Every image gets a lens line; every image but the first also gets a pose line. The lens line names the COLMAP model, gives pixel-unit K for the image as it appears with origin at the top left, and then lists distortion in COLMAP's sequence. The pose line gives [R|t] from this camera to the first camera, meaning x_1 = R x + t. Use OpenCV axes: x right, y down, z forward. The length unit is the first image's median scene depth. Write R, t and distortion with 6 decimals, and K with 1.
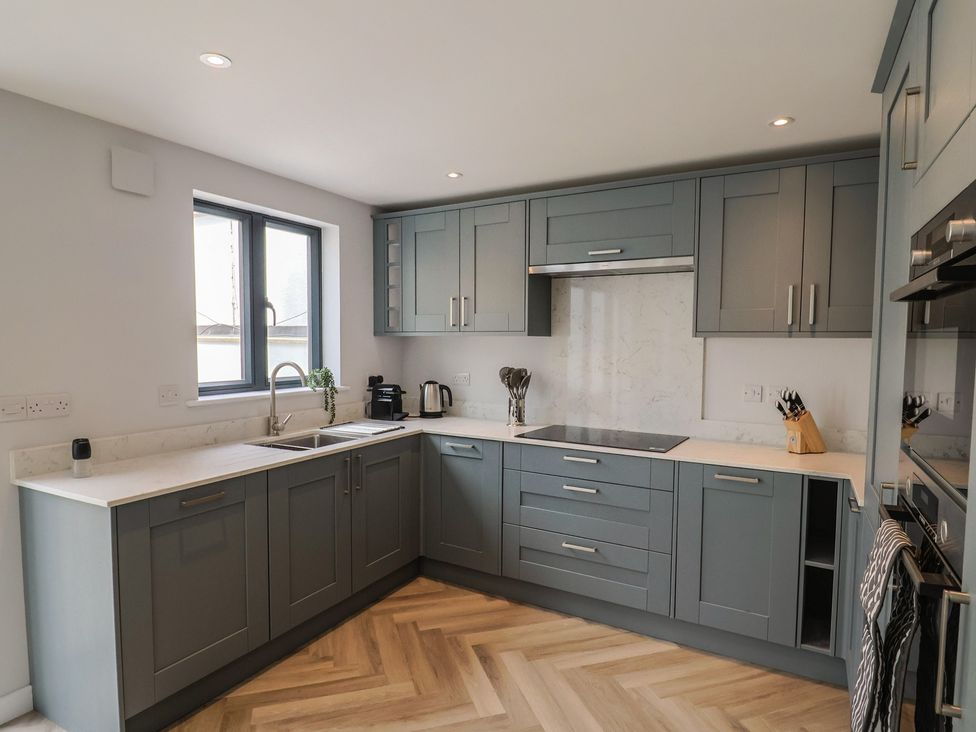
lens RADIAL K [[591.1, 0, 507.9], [0, 591.1, 379.1], [0, 0, 1]] dist [-0.003978, -0.004614]
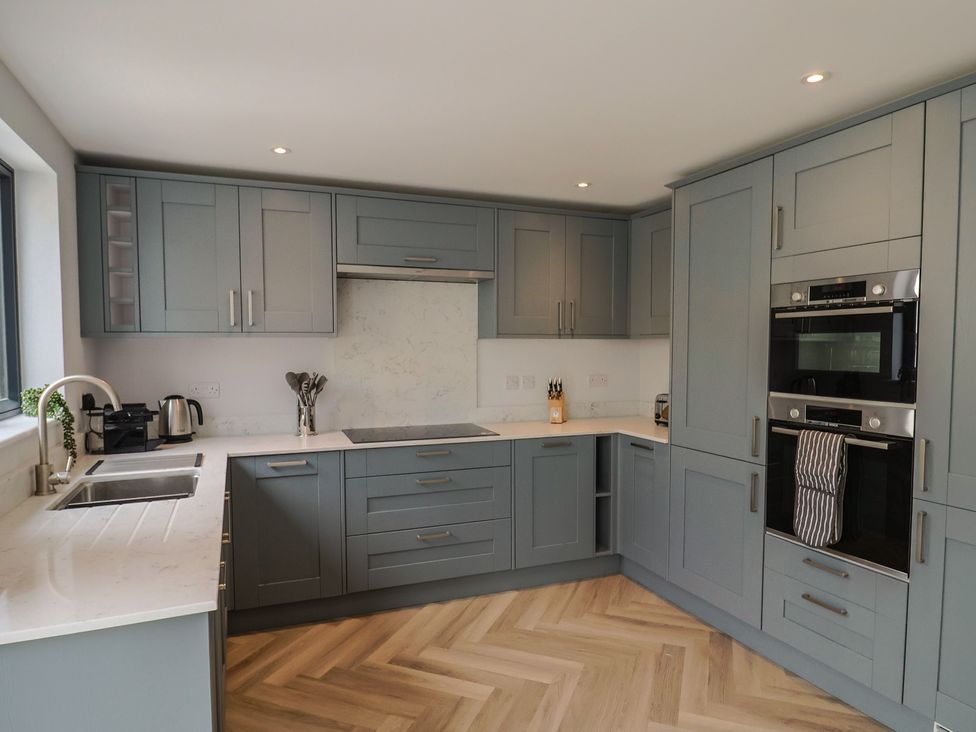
lens RADIAL K [[591.1, 0, 507.9], [0, 591.1, 379.1], [0, 0, 1]] dist [-0.003978, -0.004614]
pose [[0.611956, -0.053251, 0.789097, -0.587874], [0.059144, 0.998018, 0.021483, -0.011280], [-0.788677, 0.033524, 0.613893, 0.220469]]
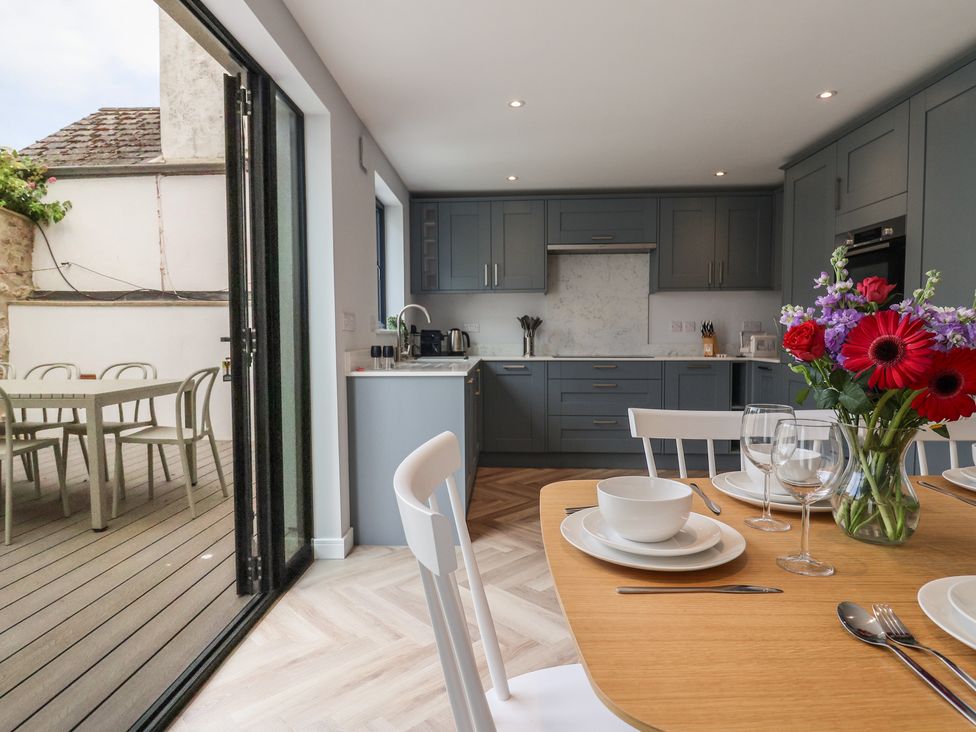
lens RADIAL K [[591.1, 0, 507.9], [0, 591.1, 379.1], [0, 0, 1]] dist [-0.003978, -0.004614]
pose [[0.886060, -0.047023, 0.461179, -0.795915], [0.045918, 0.998852, 0.013624, 0.127953], [-0.461291, 0.009105, 0.887202, -0.280809]]
